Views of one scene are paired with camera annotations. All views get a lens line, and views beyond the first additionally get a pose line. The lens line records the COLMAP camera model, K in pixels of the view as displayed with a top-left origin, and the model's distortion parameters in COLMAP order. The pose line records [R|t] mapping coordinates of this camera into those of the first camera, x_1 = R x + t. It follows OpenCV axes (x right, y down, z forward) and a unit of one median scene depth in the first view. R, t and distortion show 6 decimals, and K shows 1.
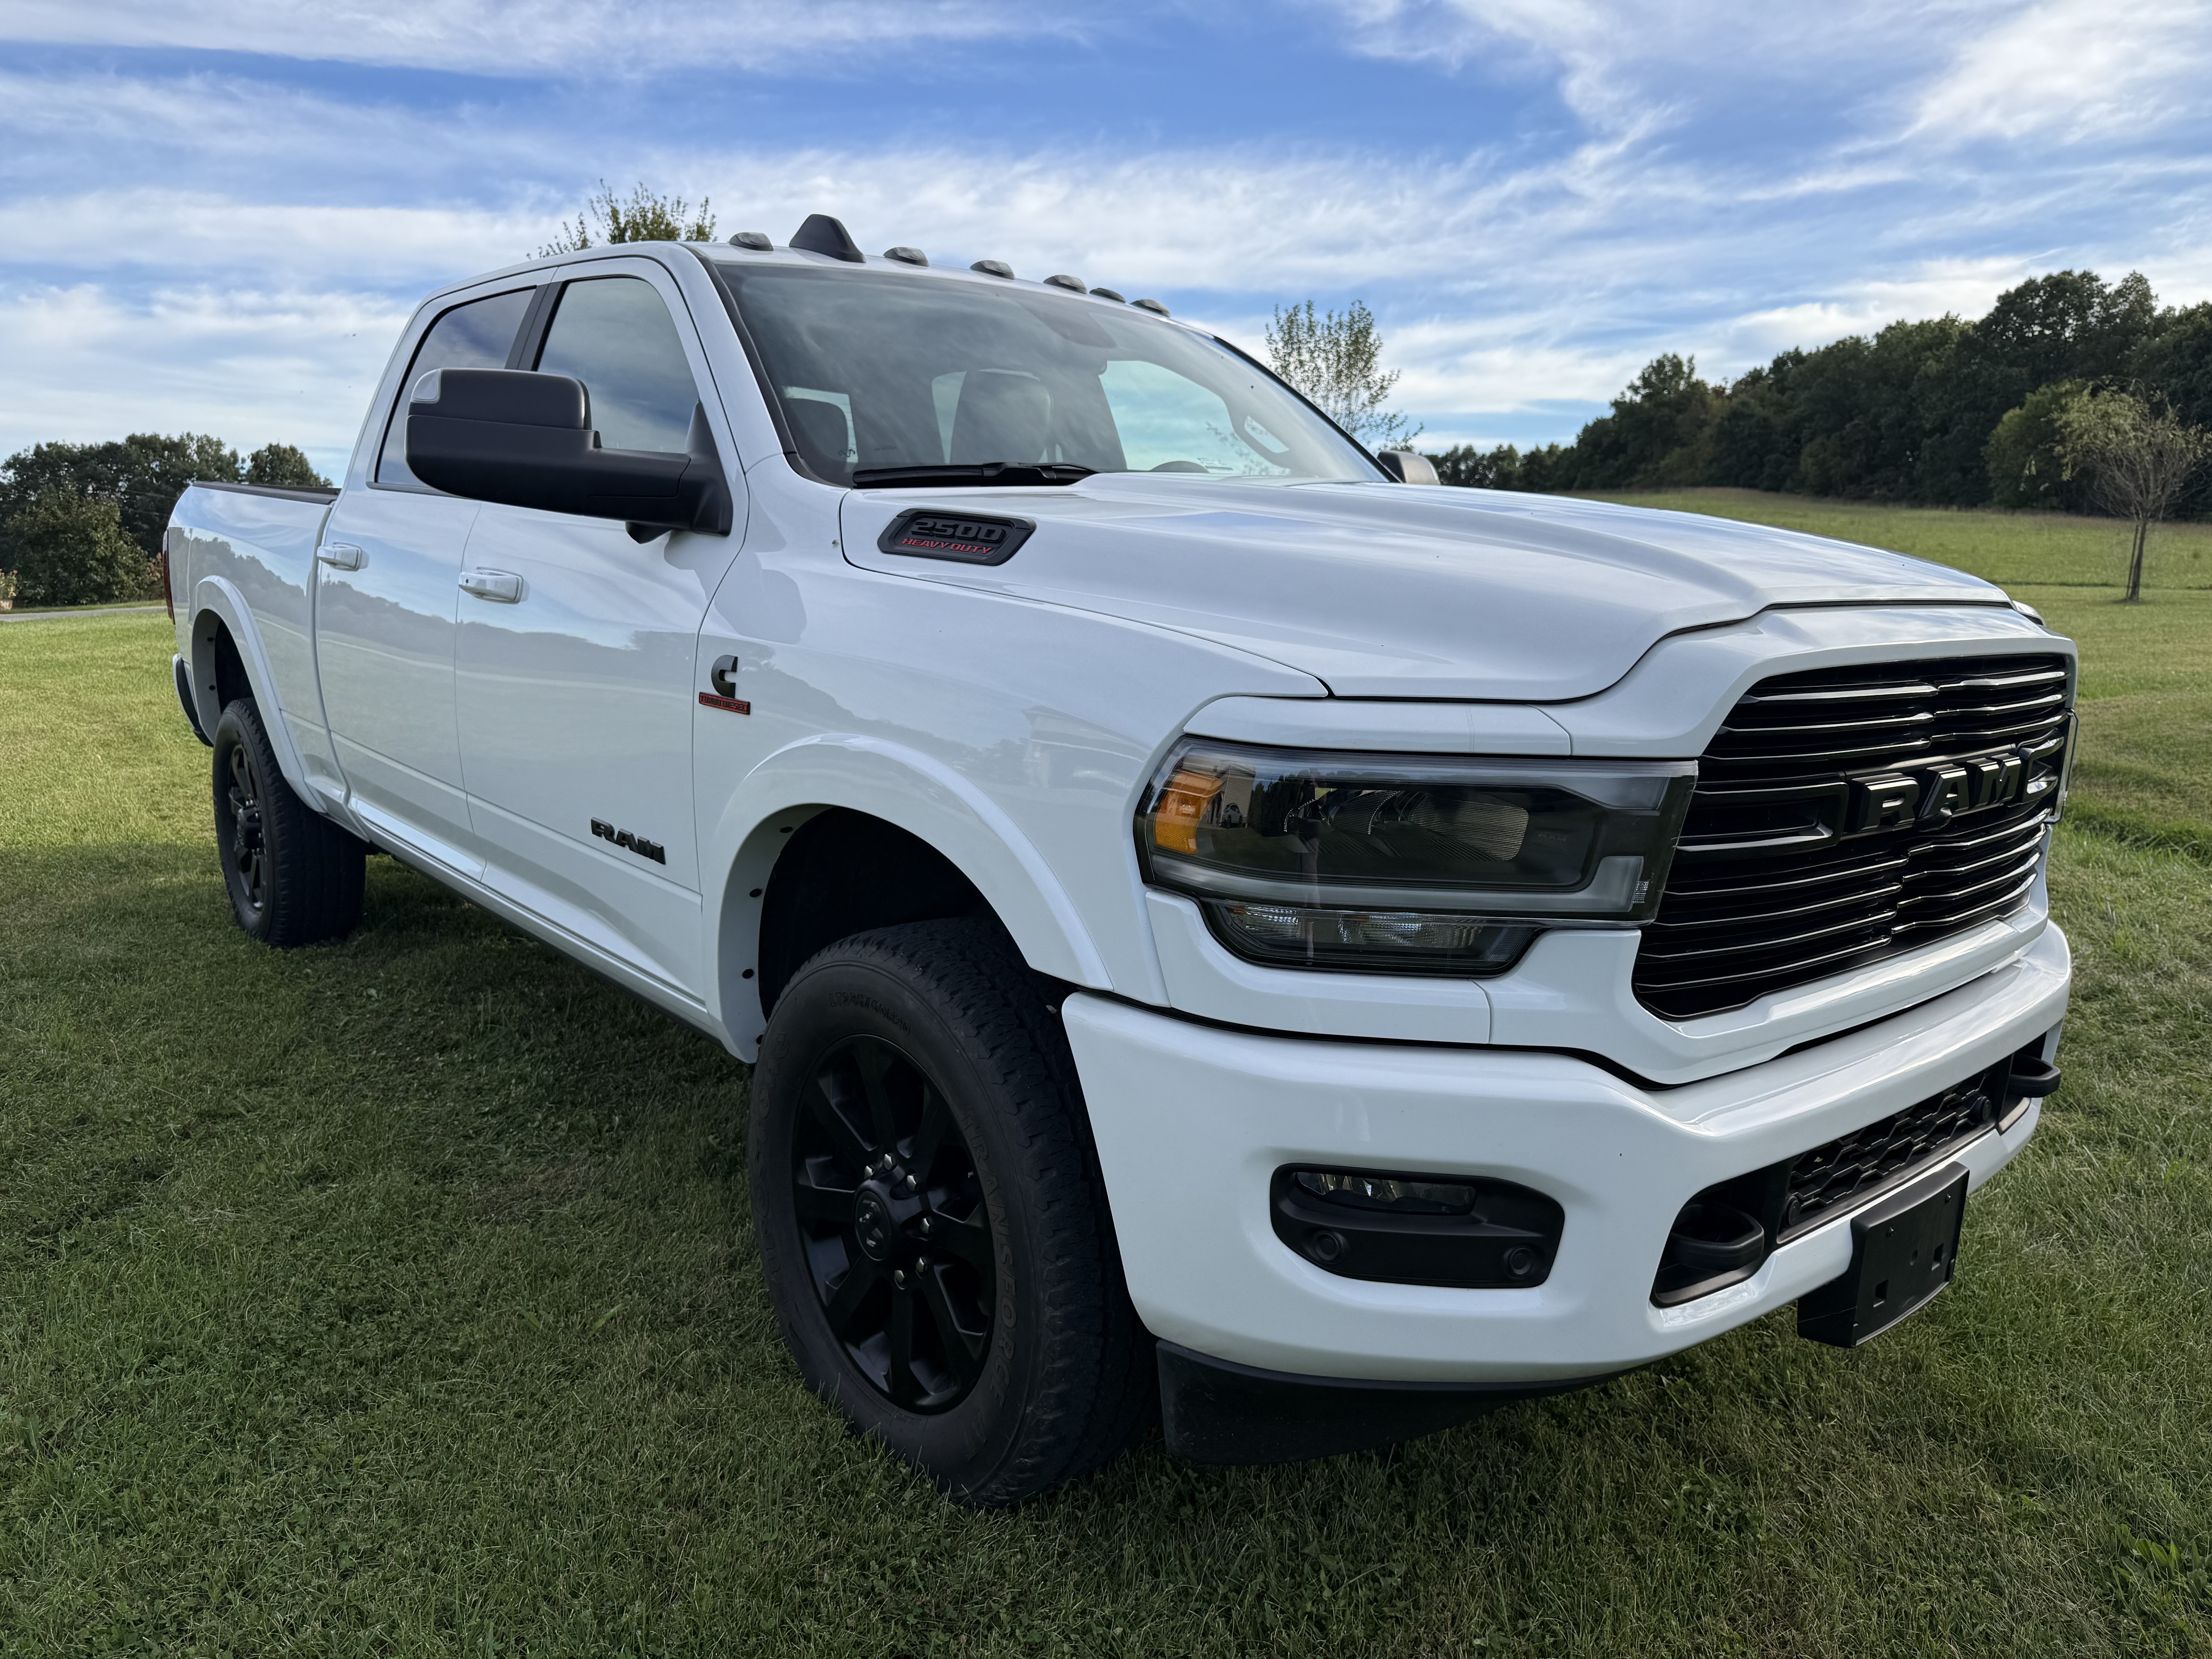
lens RADIAL K [[1592.5, 0, 1082.9], [0, 1592.5, 823.0], [0, 0, 1]] dist [0.011636, -0.021162]
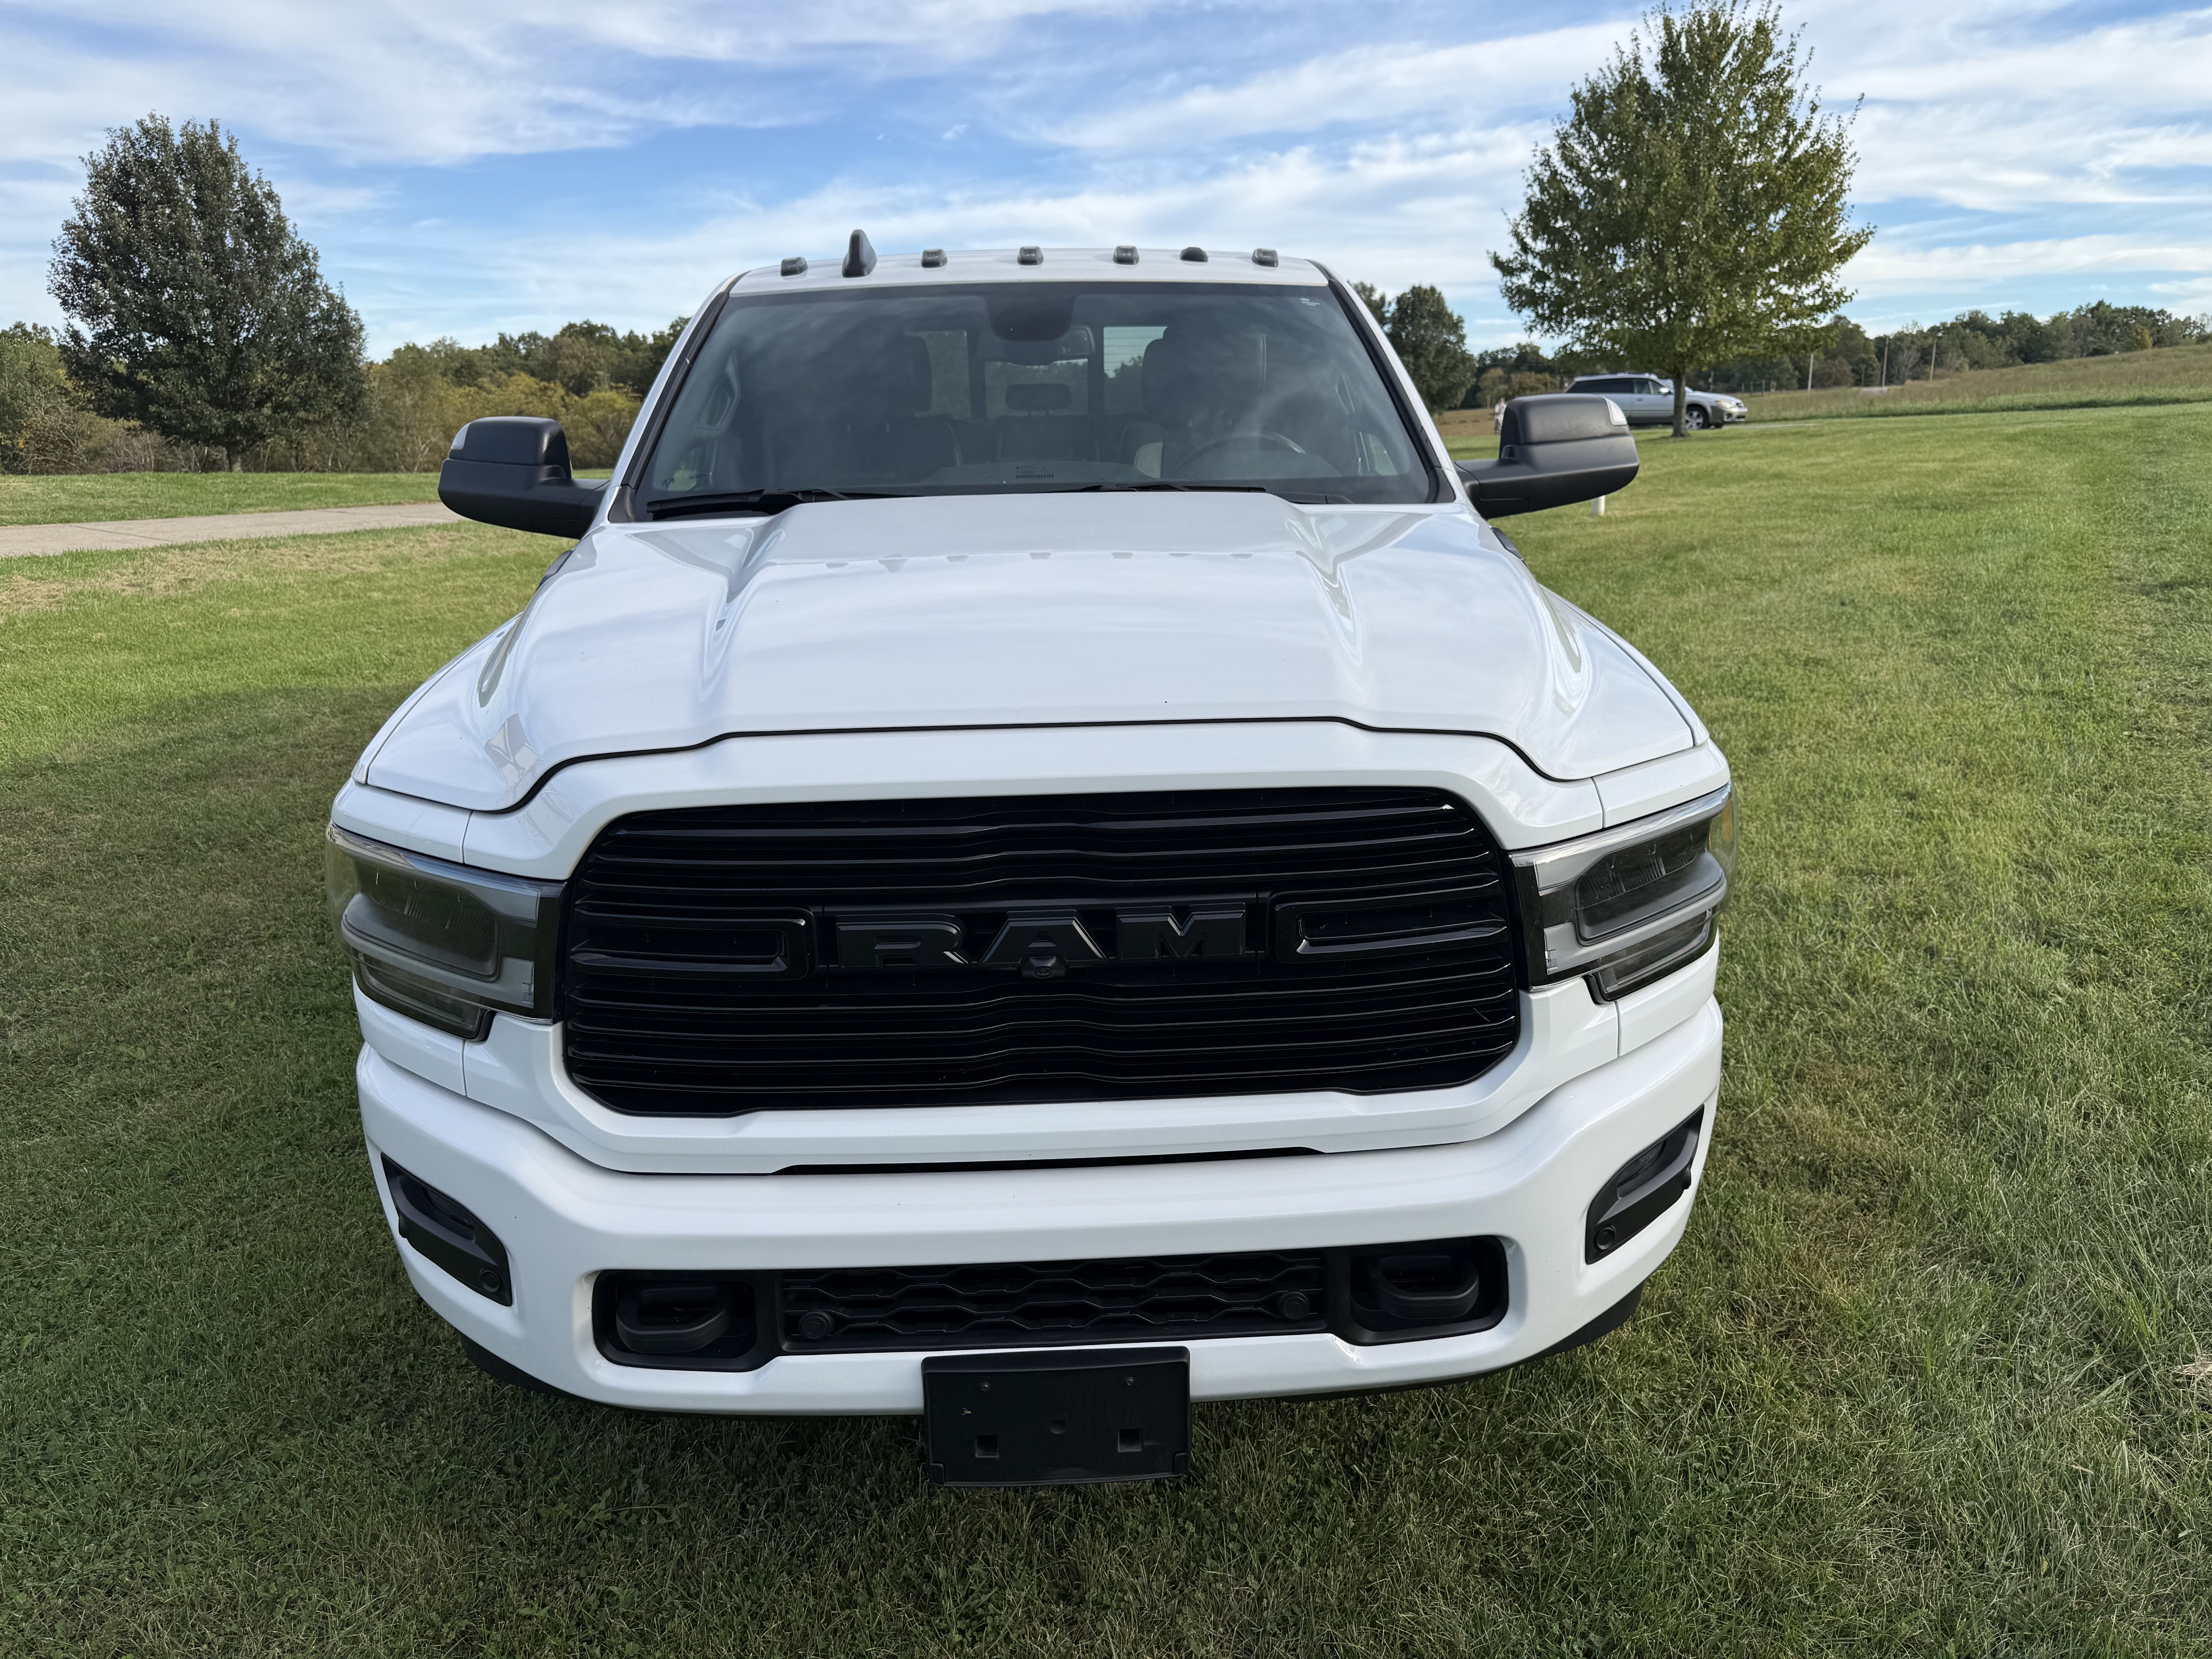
lens RADIAL K [[1592.5, 0, 1059.9], [0, 1592.5, 809.9], [0, 0, 1]] dist [0.011636, -0.021162]
pose [[0.775278, 0.120990, -0.619924, 0.420417], [-0.060212, 0.991169, 0.118145, -0.075701], [0.628744, -0.054268, 0.775717, 0.122159]]
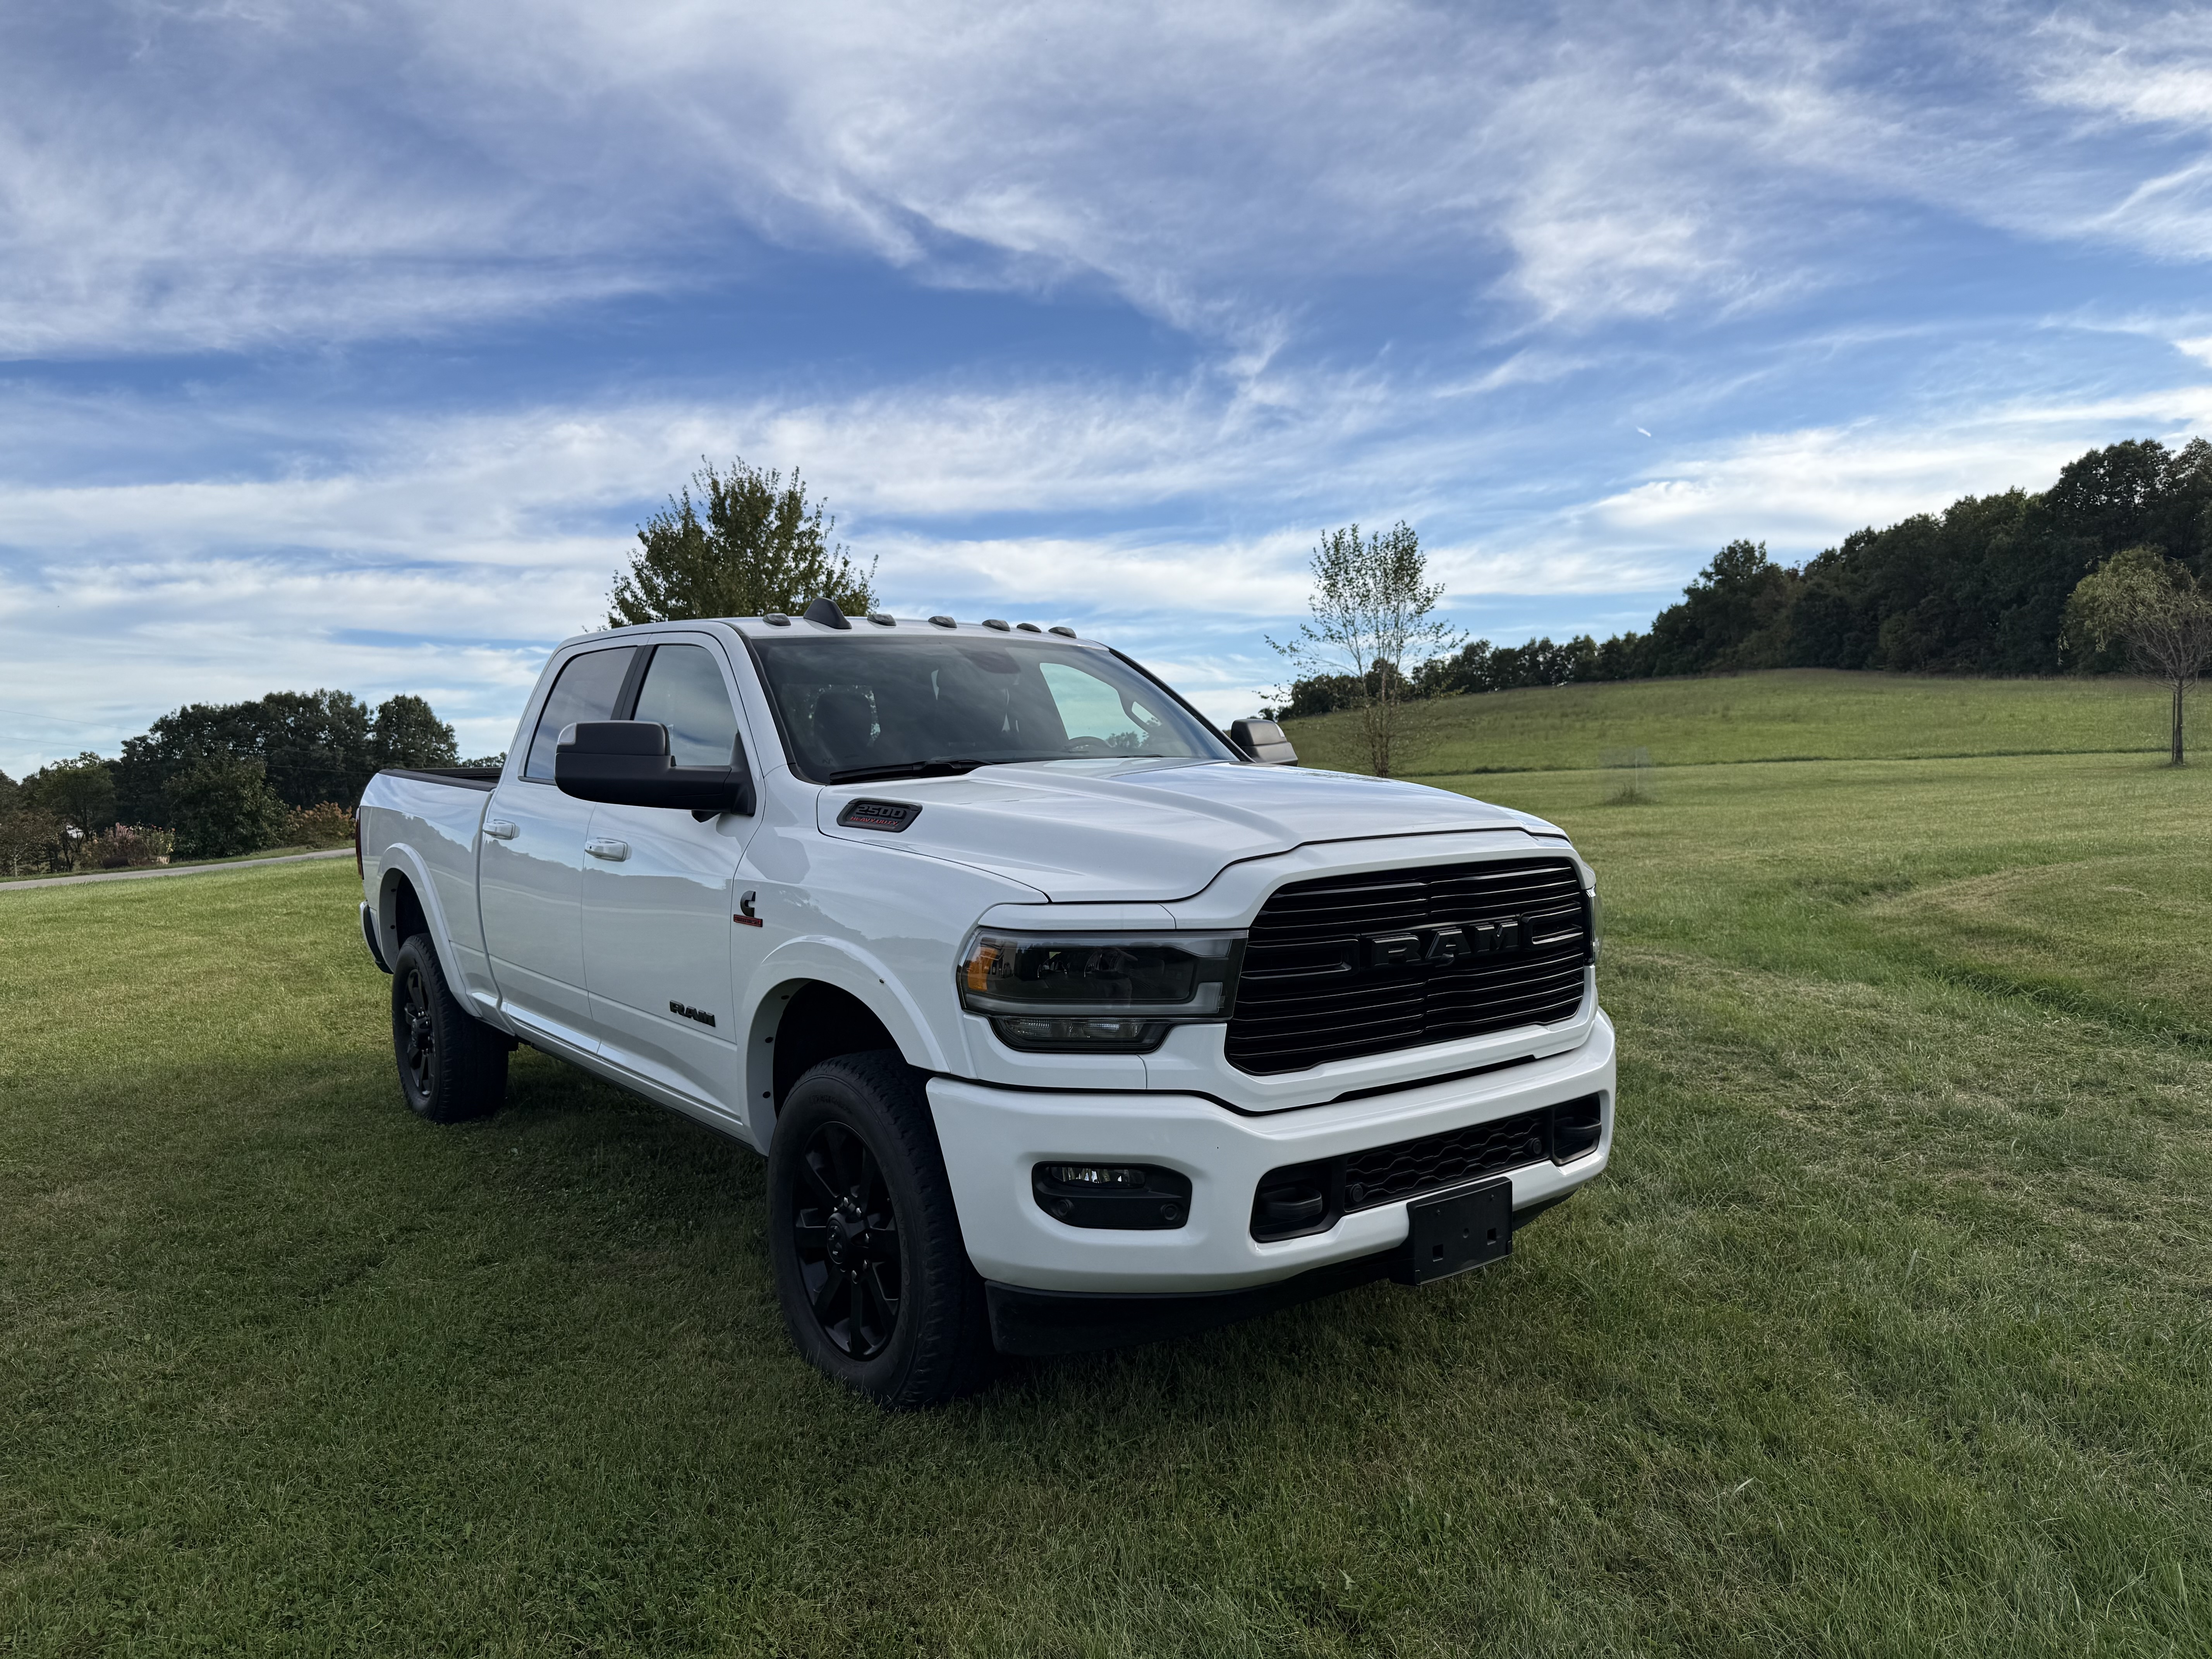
lens RADIAL K [[1592.5, 0, 1086.7], [0, 1592.5, 779.2], [0, 0, 1]] dist [0.011636, -0.021162]
pose [[0.997385, -0.046666, -0.055176, 0.099689], [0.037466, 0.986826, -0.157385, 0.023597], [0.061794, 0.154906, 0.985995, -0.278584]]
